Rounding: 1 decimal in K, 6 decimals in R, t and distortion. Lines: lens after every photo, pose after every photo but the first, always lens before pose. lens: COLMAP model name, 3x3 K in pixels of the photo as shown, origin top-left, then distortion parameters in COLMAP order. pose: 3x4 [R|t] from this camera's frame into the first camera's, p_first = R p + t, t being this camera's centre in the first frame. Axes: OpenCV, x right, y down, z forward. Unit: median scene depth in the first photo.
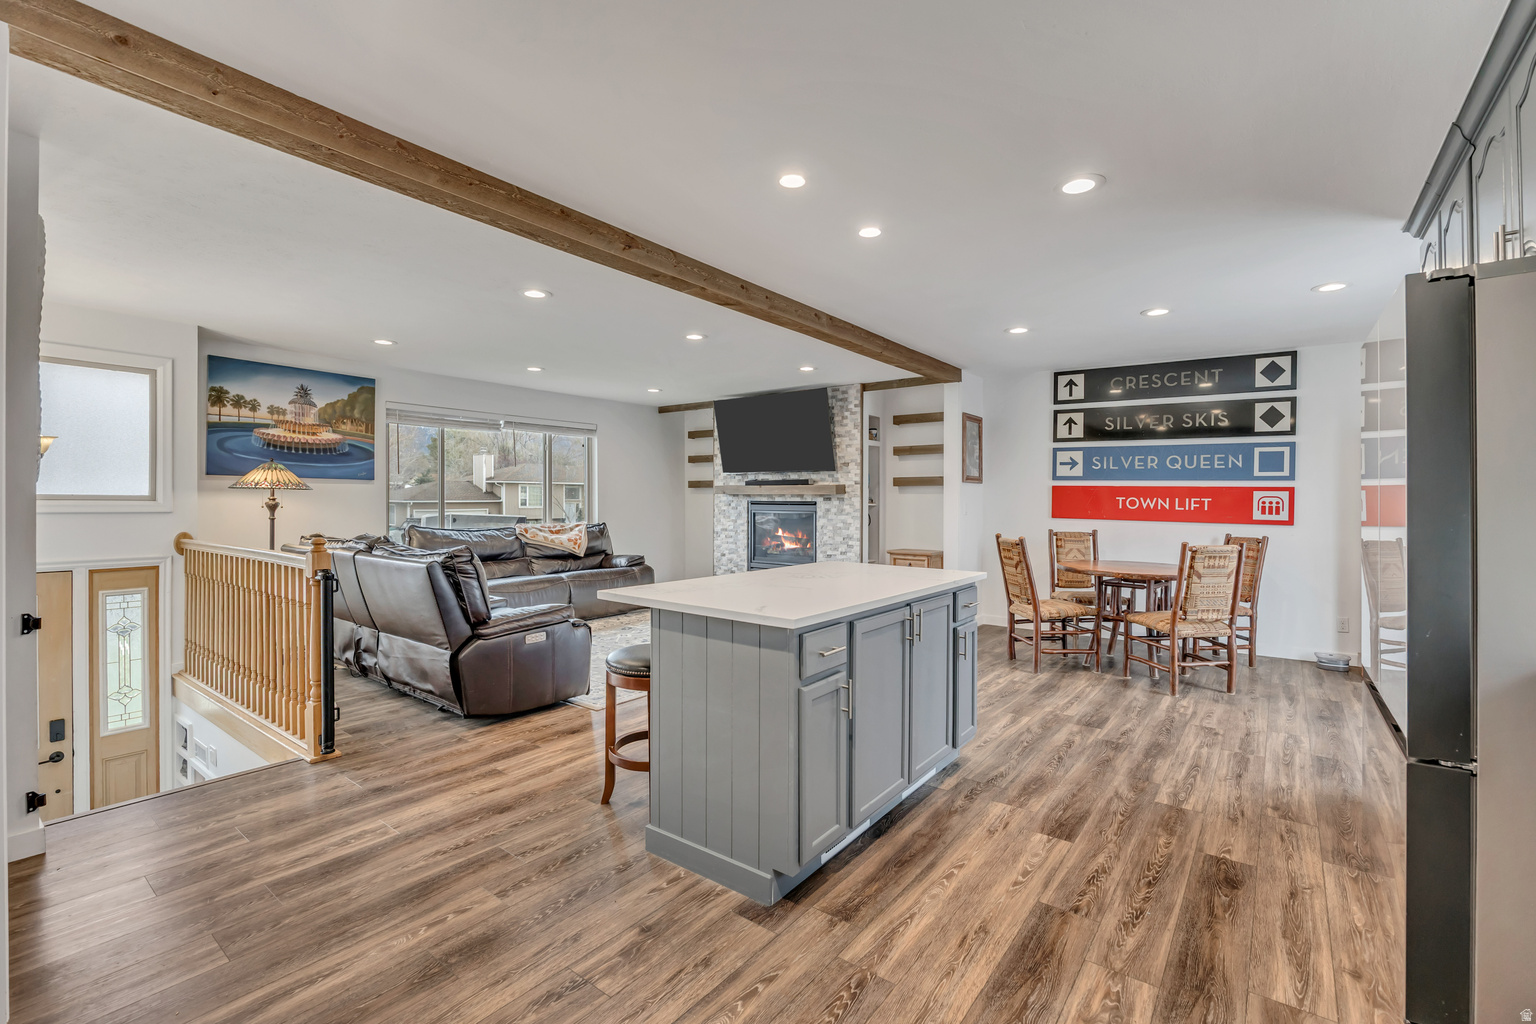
lens RADIAL K [[676.0, 0, 768.0], [0, 676.0, 512.0], [0, 0, 1]] dist [-0.005620, -0.000261]
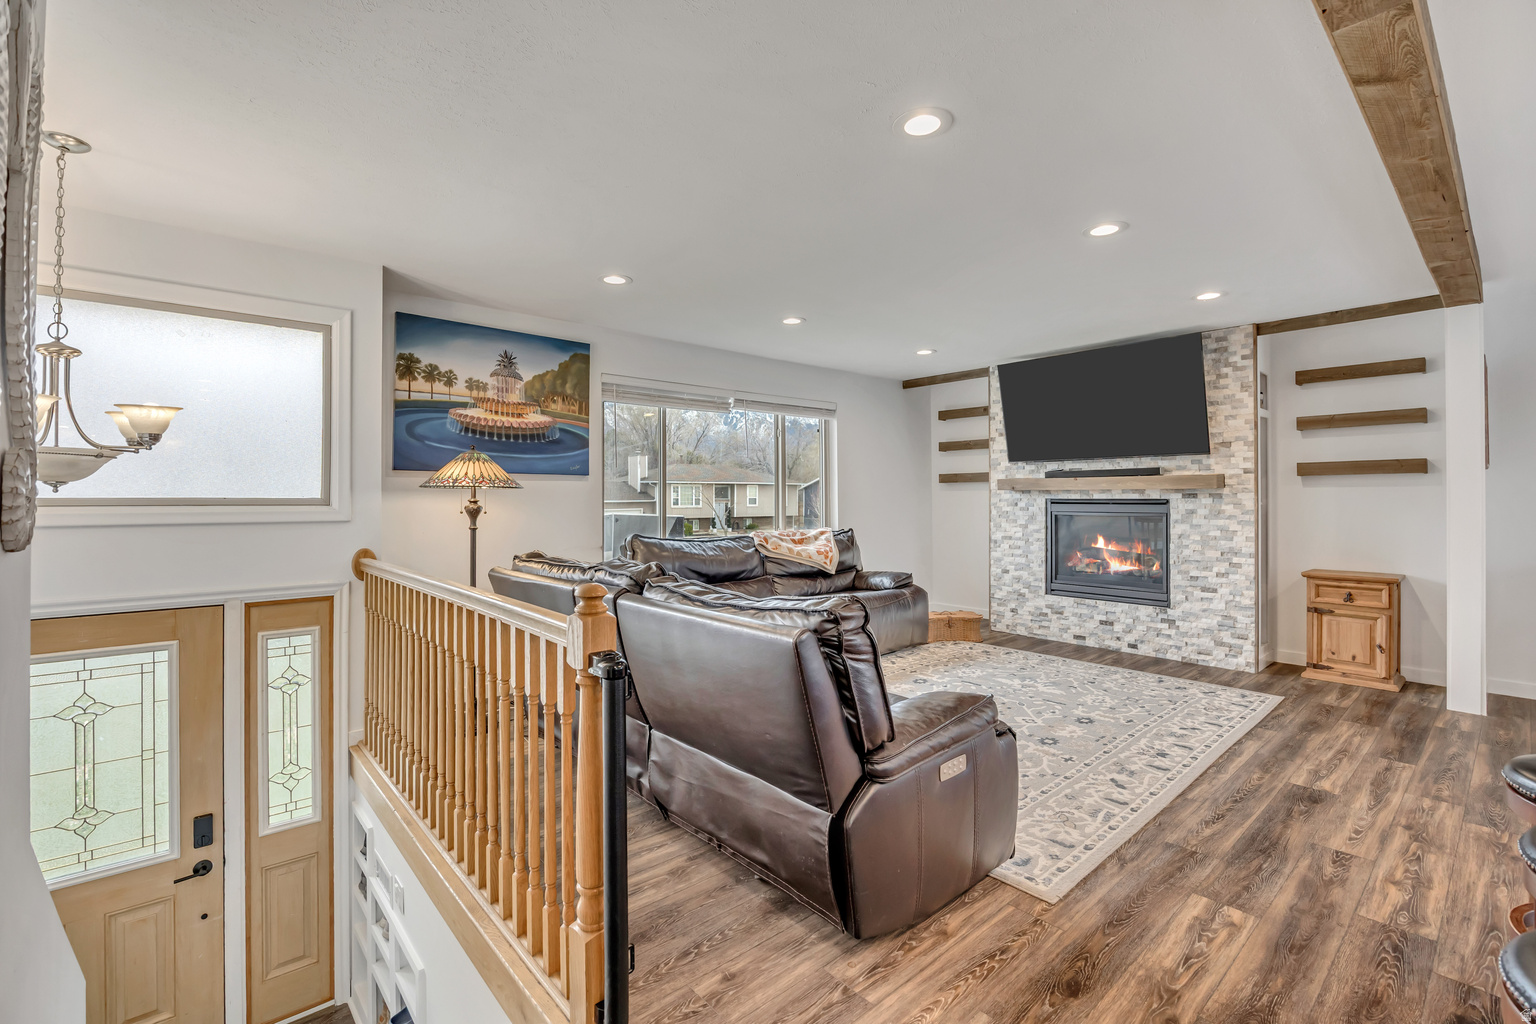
lens RADIAL K [[673.3, 0, 778.3], [0, 673.3, 500.9], [0, 0, 1]] dist [-0.003082, -0.000474]
pose [[0.983605, -0.007070, -0.180195, -0.269183], [0.004576, 0.999888, -0.014253, -0.007836], [0.180276, 0.013195, 0.983528, 0.330401]]
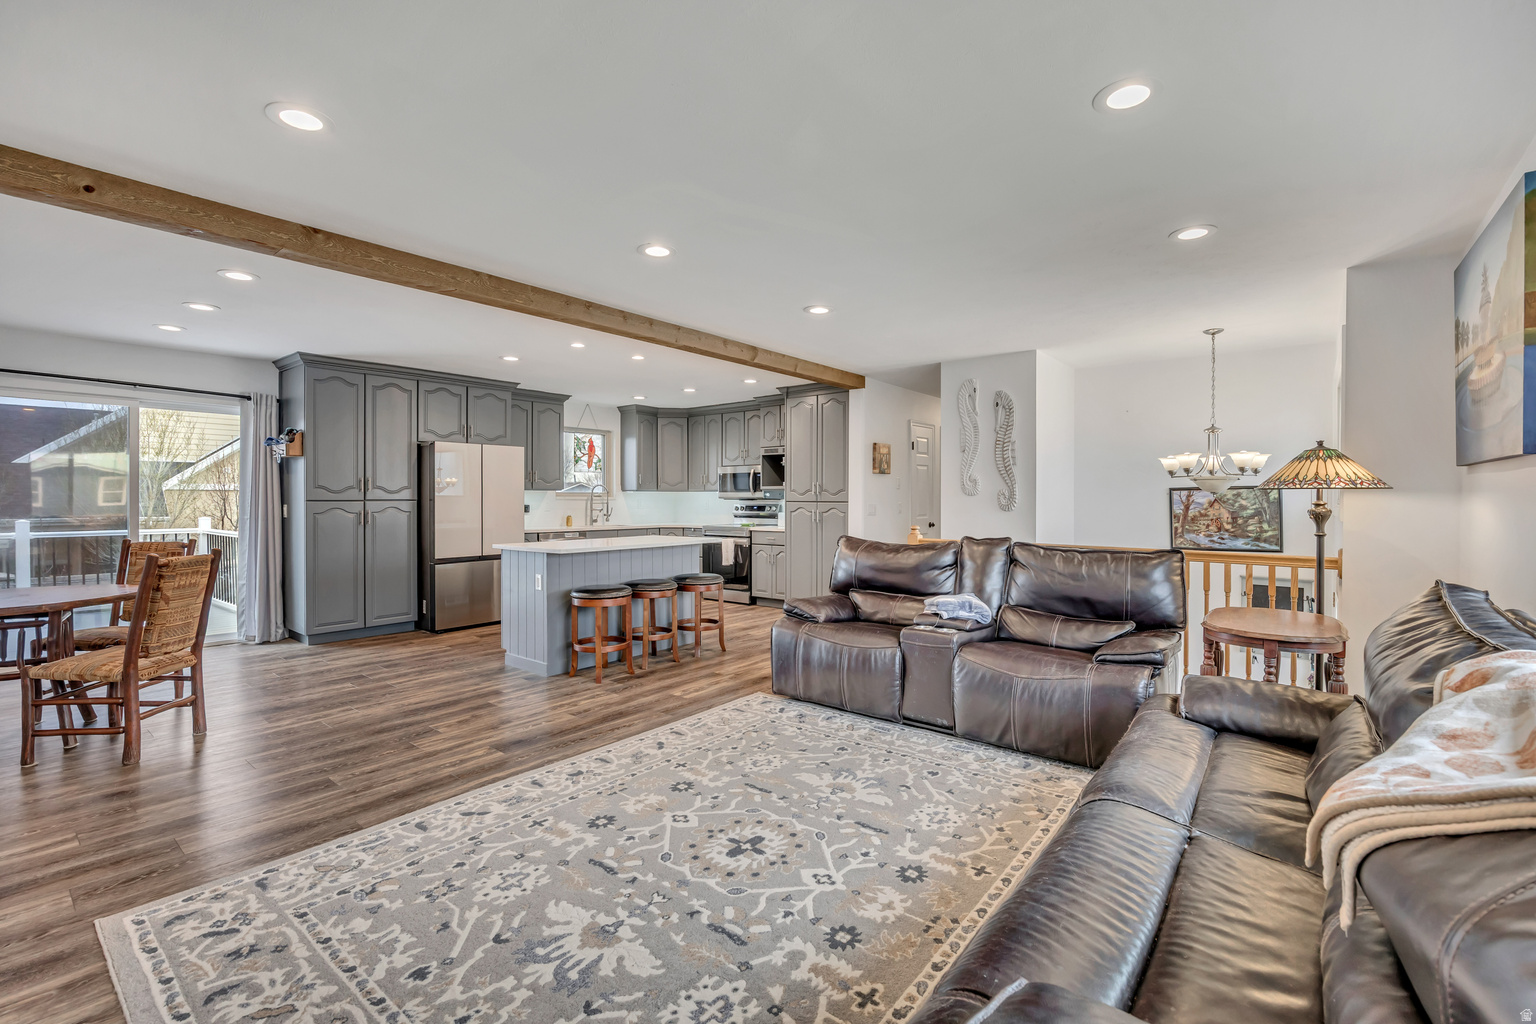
lens RADIAL K [[673.3, 0, 778.3], [0, 673.3, 500.9], [0, 0, 1]] dist [-0.003082, -0.000474]
pose [[-0.999911, -0.006836, 0.011438, -0.216505], [-0.006573, 0.999717, 0.022862, -0.031535], [-0.011591, 0.022784, -0.999673, 1.529640]]
